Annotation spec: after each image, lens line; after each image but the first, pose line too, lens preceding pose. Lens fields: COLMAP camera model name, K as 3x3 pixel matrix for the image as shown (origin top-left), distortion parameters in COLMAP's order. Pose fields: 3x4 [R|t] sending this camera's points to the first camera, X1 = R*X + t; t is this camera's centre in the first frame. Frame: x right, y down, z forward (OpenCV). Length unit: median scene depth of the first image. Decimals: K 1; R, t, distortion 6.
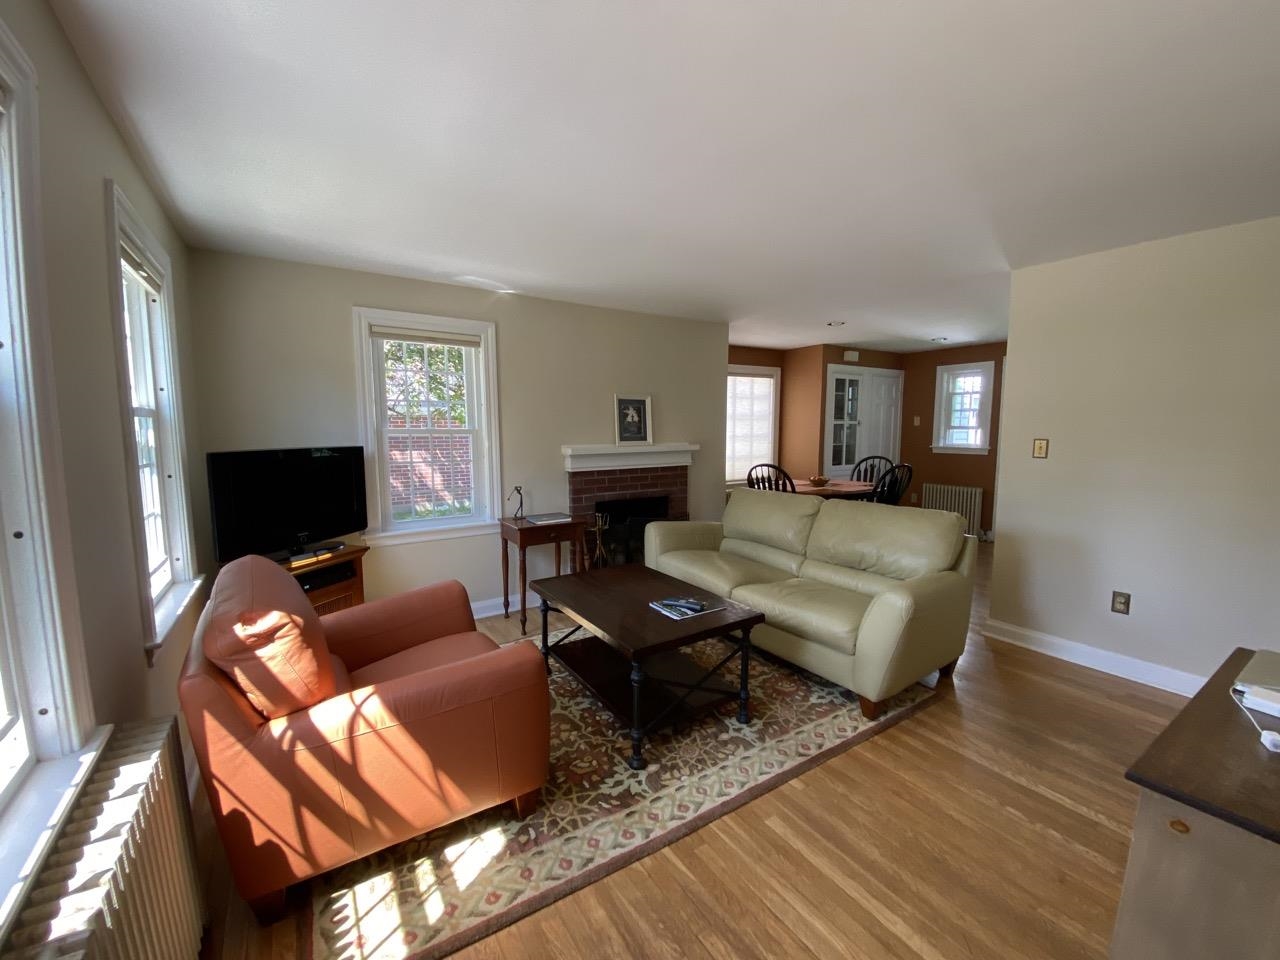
lens RADIAL K [[507.3, 0, 627.4], [0, 507.3, 477.5], [0, 0, 1]] dist [-0.012076, -0.002966]
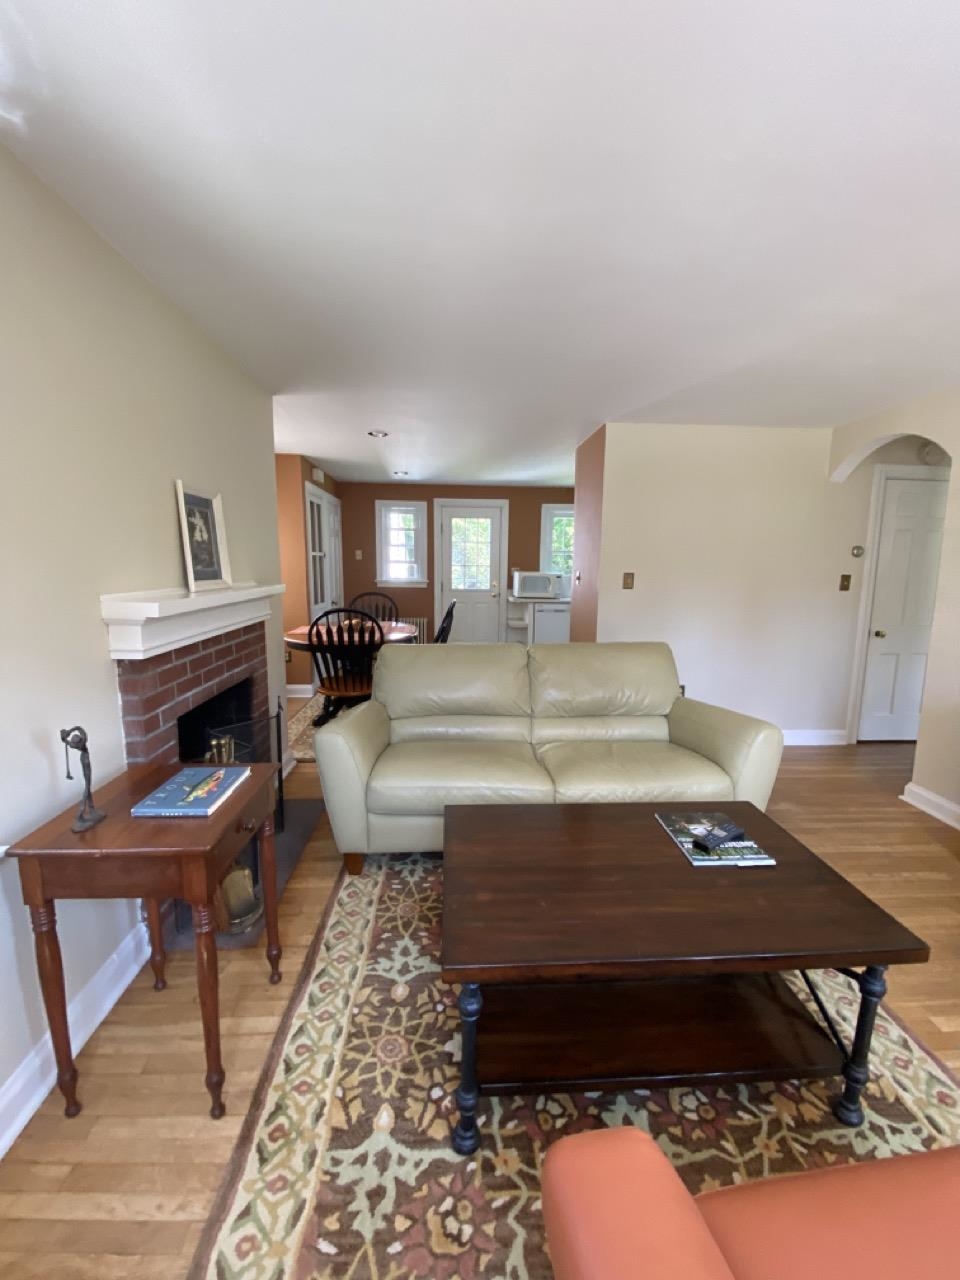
lens RADIAL K [[507.3, 0, 480.9], [0, 507.3, 643.3], [0, 0, 1]] dist [-0.012076, -0.002966]
pose [[0.466722, -0.125866, 0.875402, -0.306400], [0.072608, 0.991933, 0.103910, -0.042707], [-0.881418, 0.015064, 0.472096, 0.526116]]
